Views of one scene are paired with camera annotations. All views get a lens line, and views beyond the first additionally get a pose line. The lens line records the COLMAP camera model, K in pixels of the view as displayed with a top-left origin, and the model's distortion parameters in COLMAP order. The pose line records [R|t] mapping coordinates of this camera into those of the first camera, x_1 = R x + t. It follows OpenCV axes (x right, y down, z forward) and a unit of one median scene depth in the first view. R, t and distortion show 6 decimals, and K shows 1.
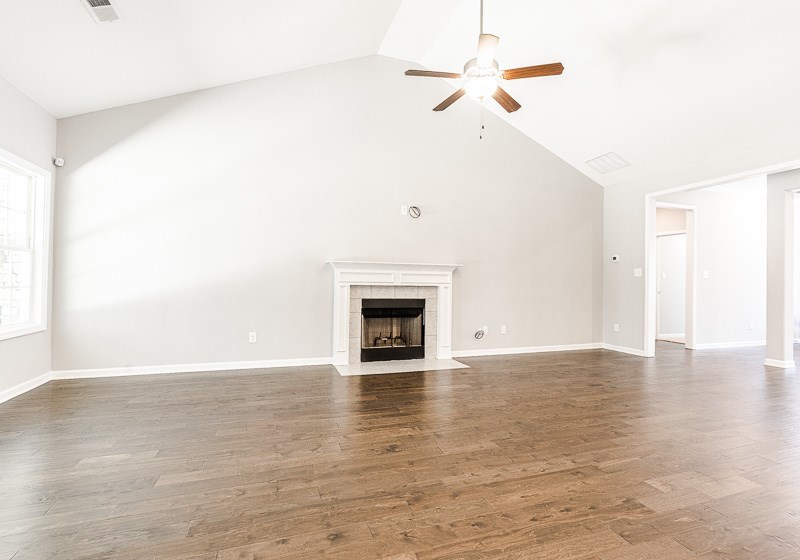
lens RADIAL K [[377.3, 0, 400.0], [0, 377.3, 280.0], [0, 0, 1]] dist [0.000790, 0.000016]
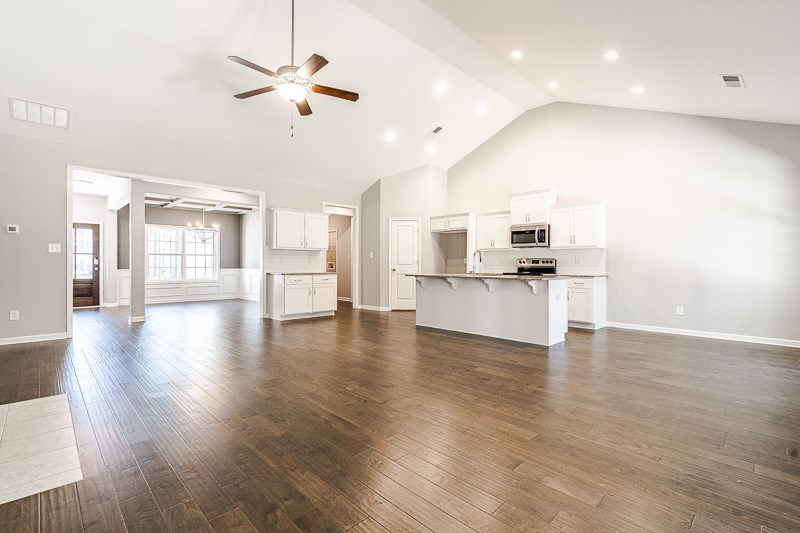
lens RADIAL K [[368.3, 0, 395.3], [0, 368.3, 265.8], [0, 0, 1]] dist [-0.001190, 0.000533]
pose [[-0.412555, -0.019139, 0.910732, -1.116187], [-0.014320, 0.999792, 0.014524, -0.003048], [-0.910820, -0.007050, -0.412743, 1.395145]]
